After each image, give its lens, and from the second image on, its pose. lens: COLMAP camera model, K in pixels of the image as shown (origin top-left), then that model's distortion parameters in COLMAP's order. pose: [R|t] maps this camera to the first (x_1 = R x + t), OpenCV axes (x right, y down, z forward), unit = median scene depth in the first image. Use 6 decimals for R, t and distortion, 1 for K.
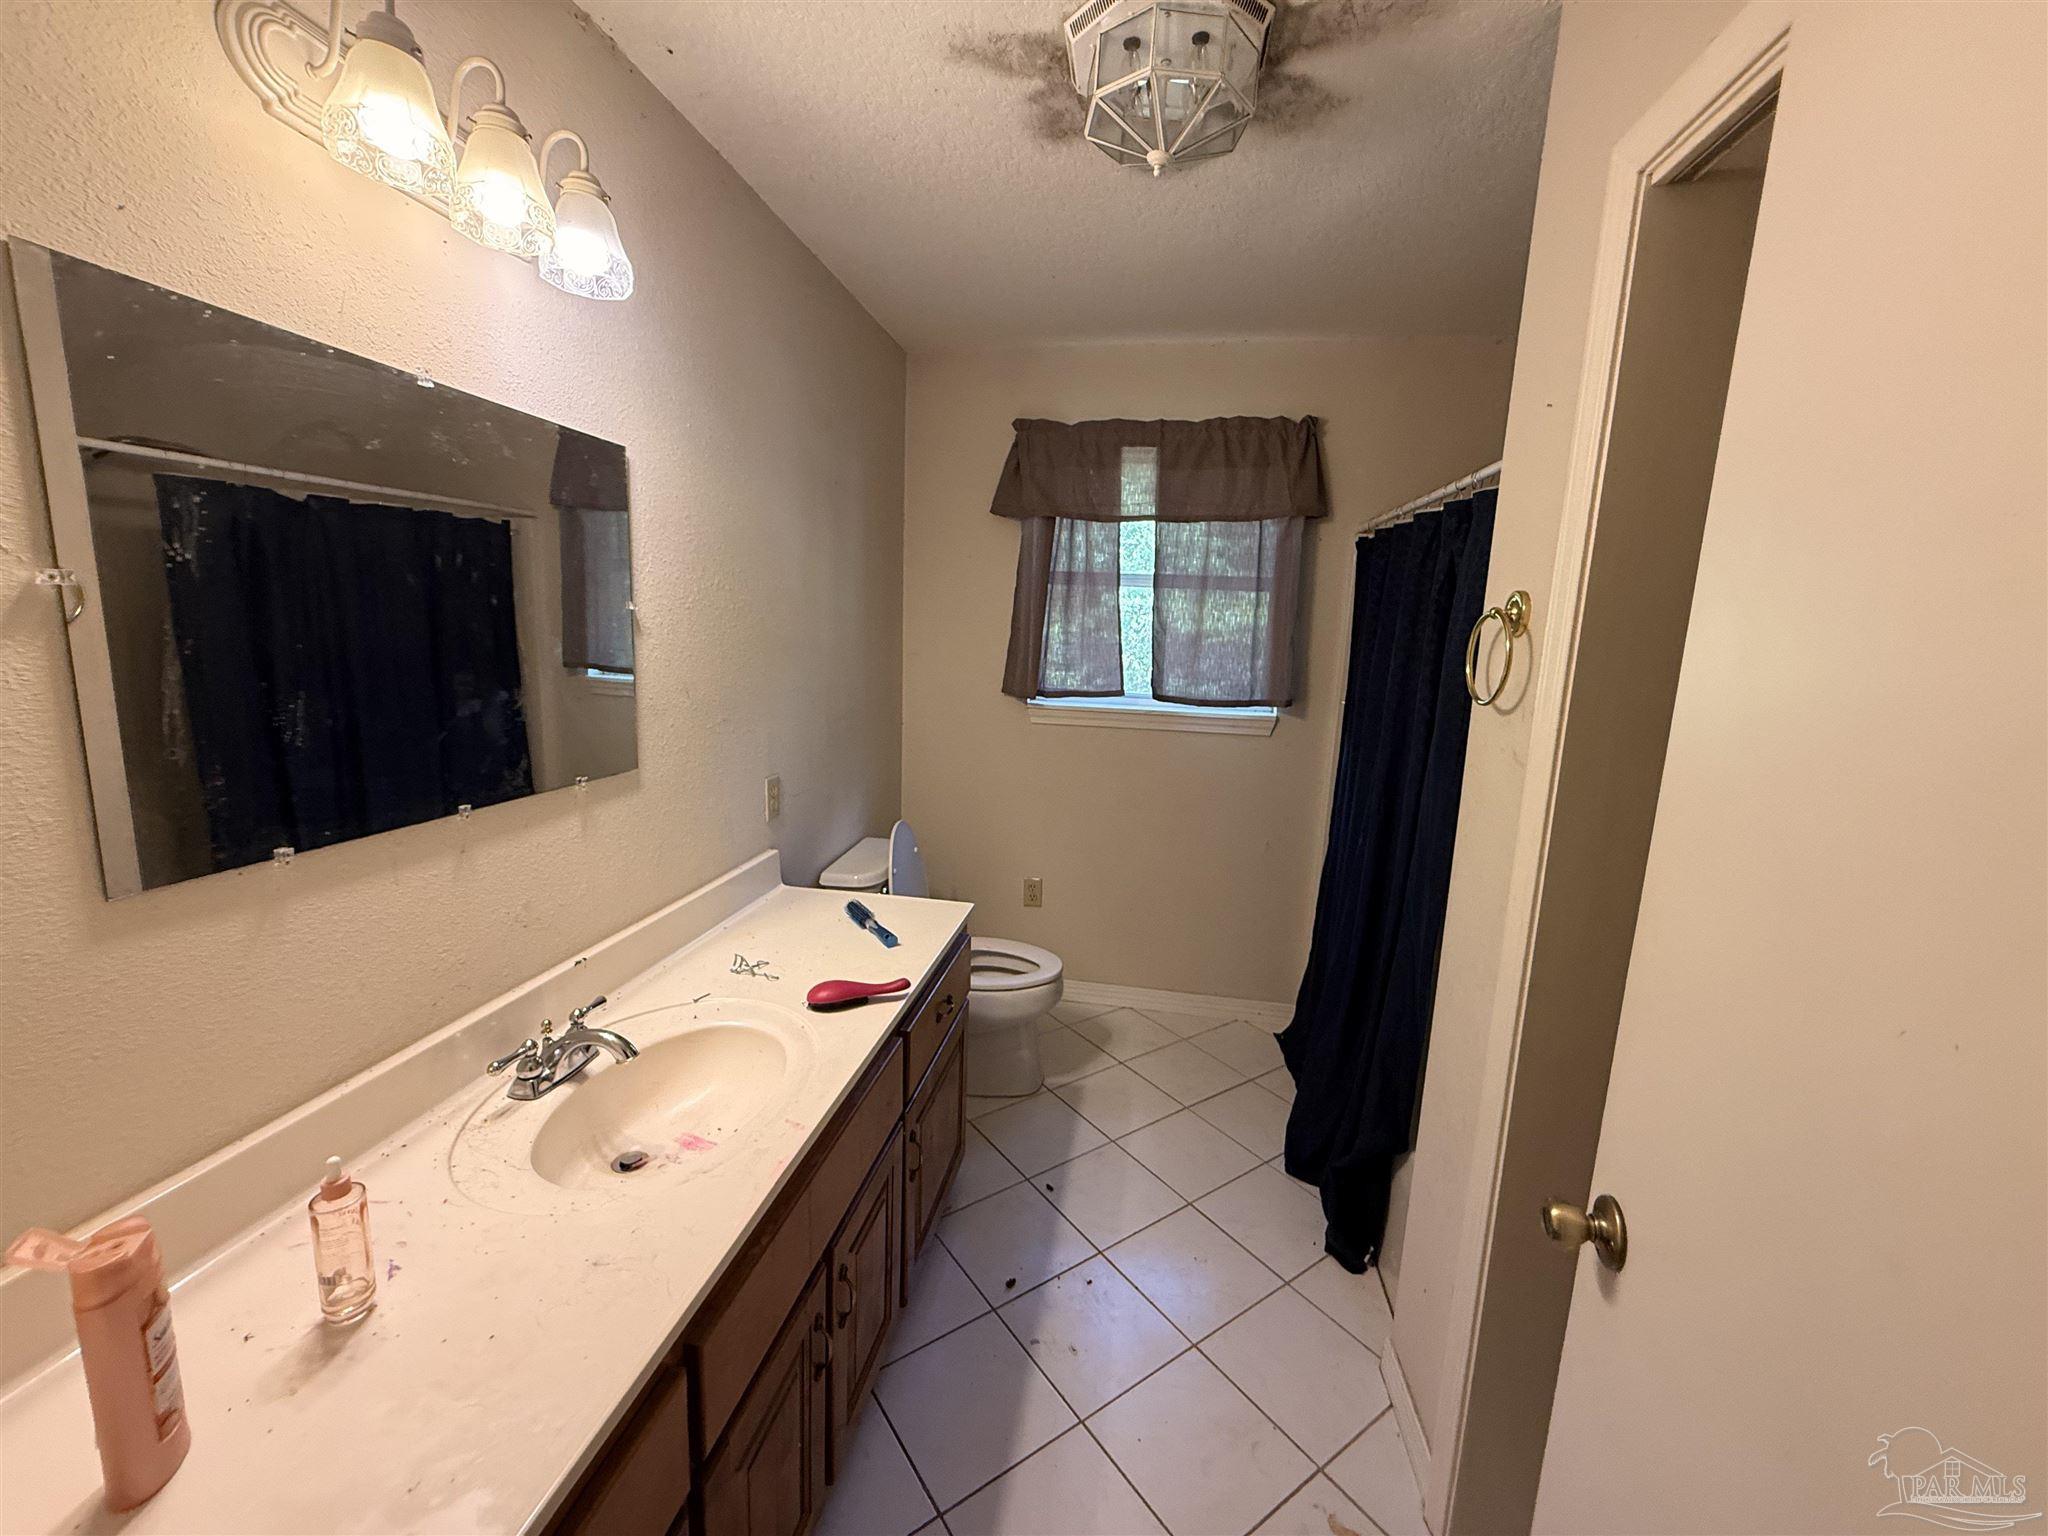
lens RADIAL K [[814.1, 0, 1026.1], [0, 814.1, 759.6], [0, 0, 1]] dist [0.002724, -0.001476]
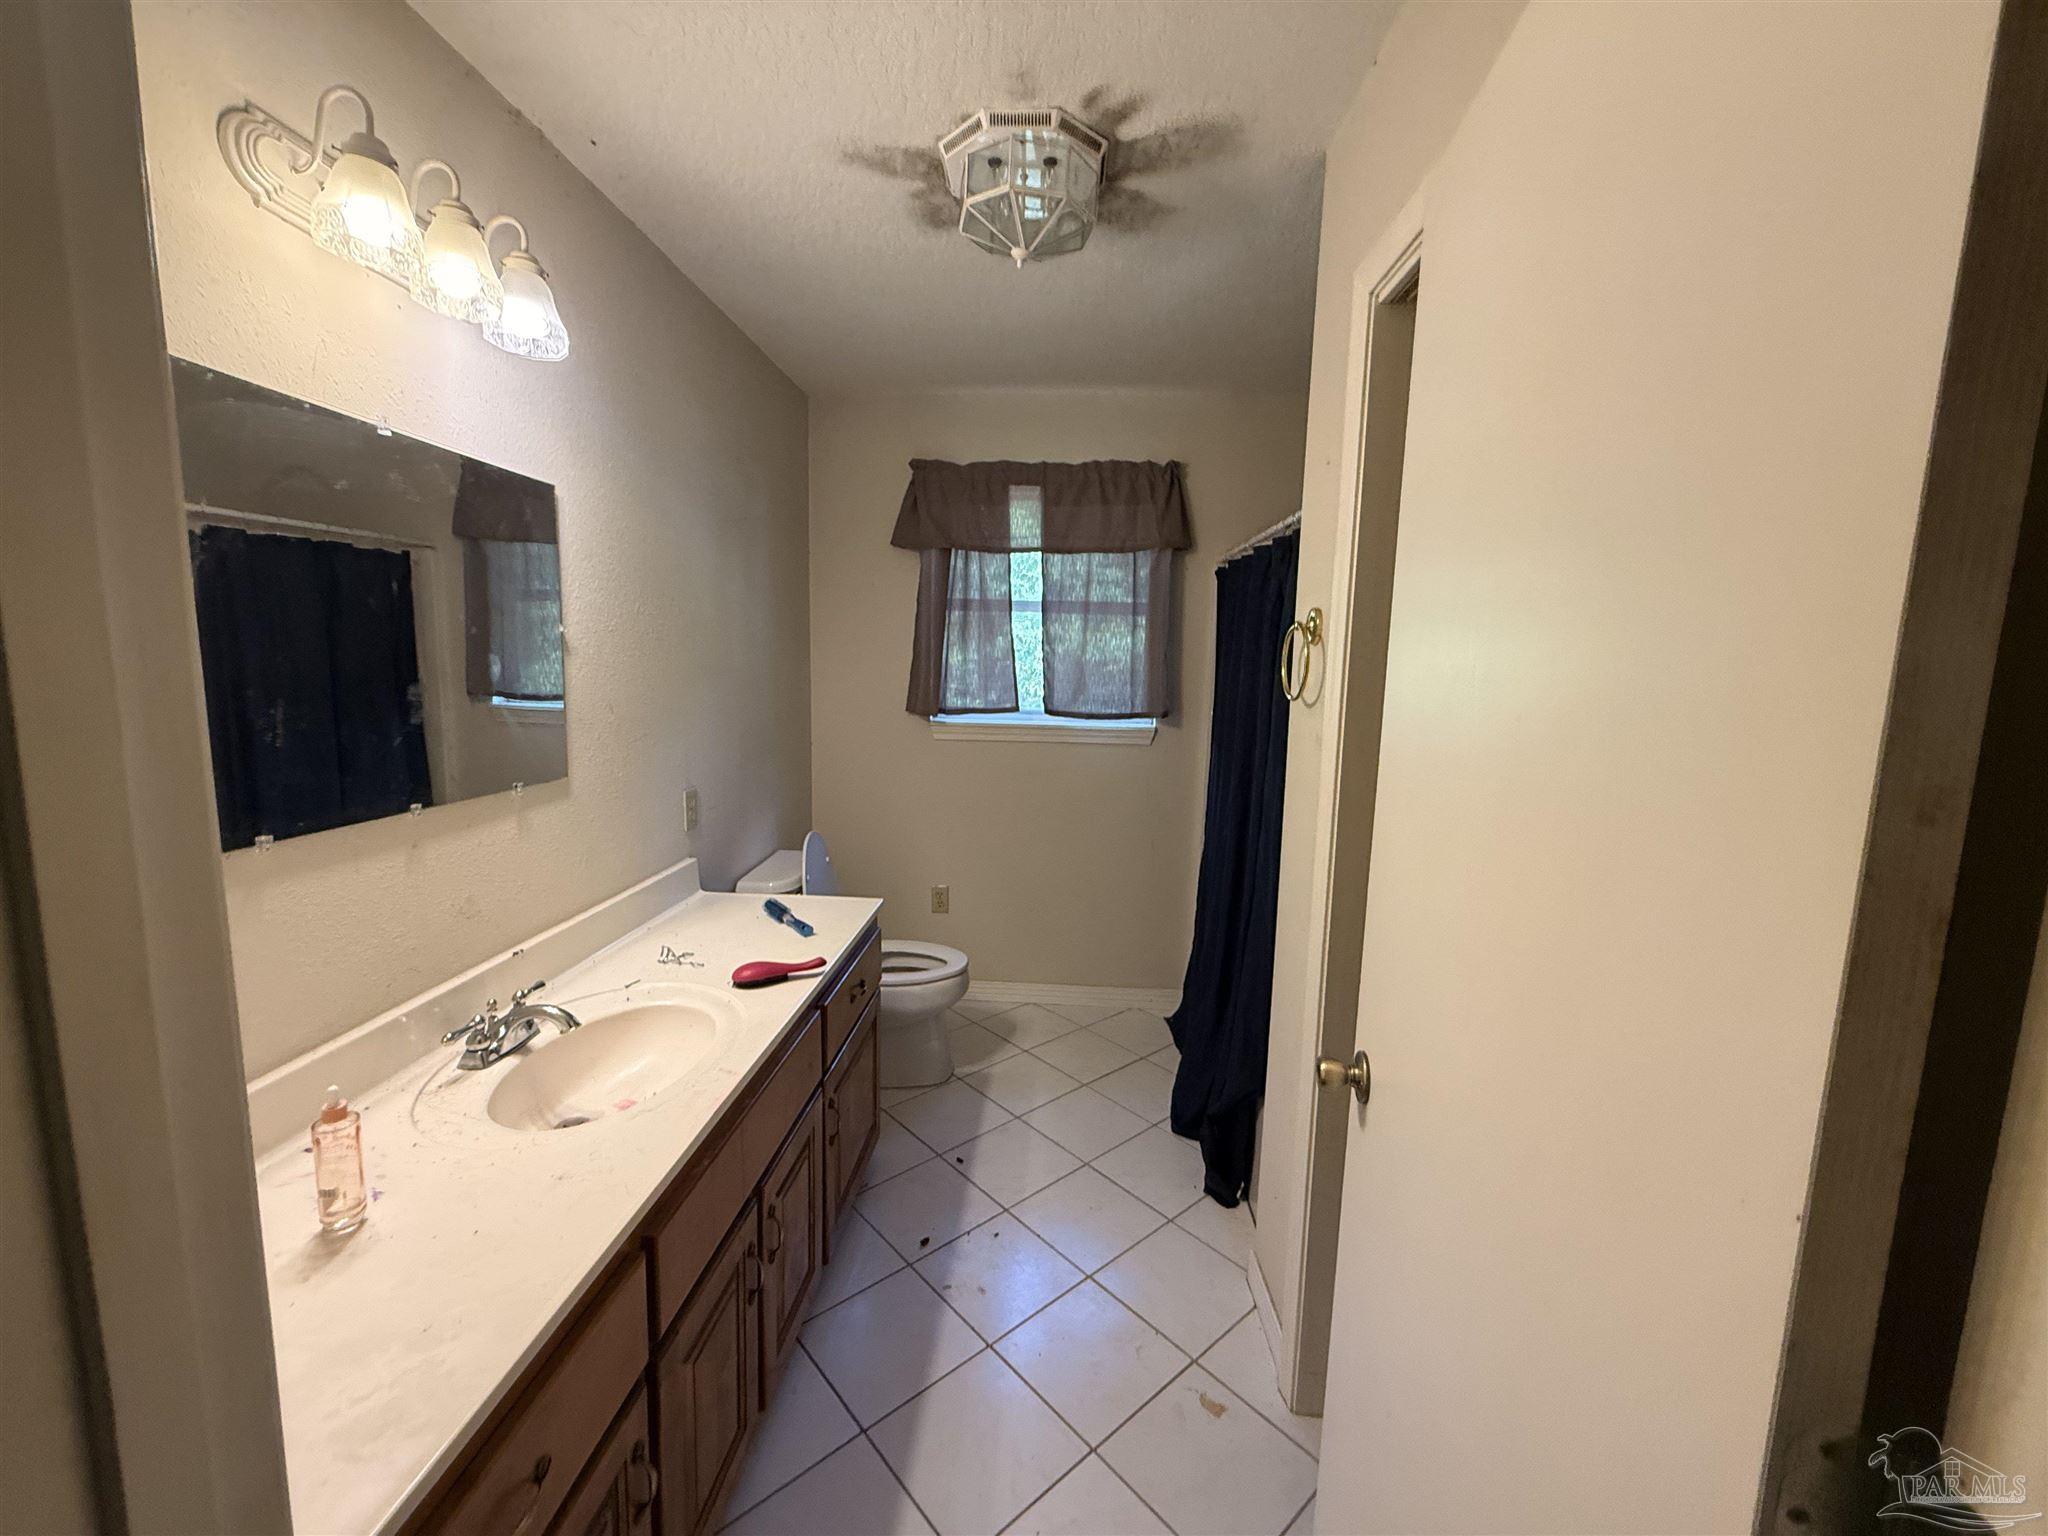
lens RADIAL K [[814.1, 0, 1019.7], [0, 814.1, 770.1], [0, 0, 1]] dist [0.002724, -0.001476]
pose [[0.994533, -0.025492, 0.101266, 0.017934], [0.027921, 0.999354, -0.022643, 0.049036], [-0.100623, 0.025346, 0.994602, -0.165041]]
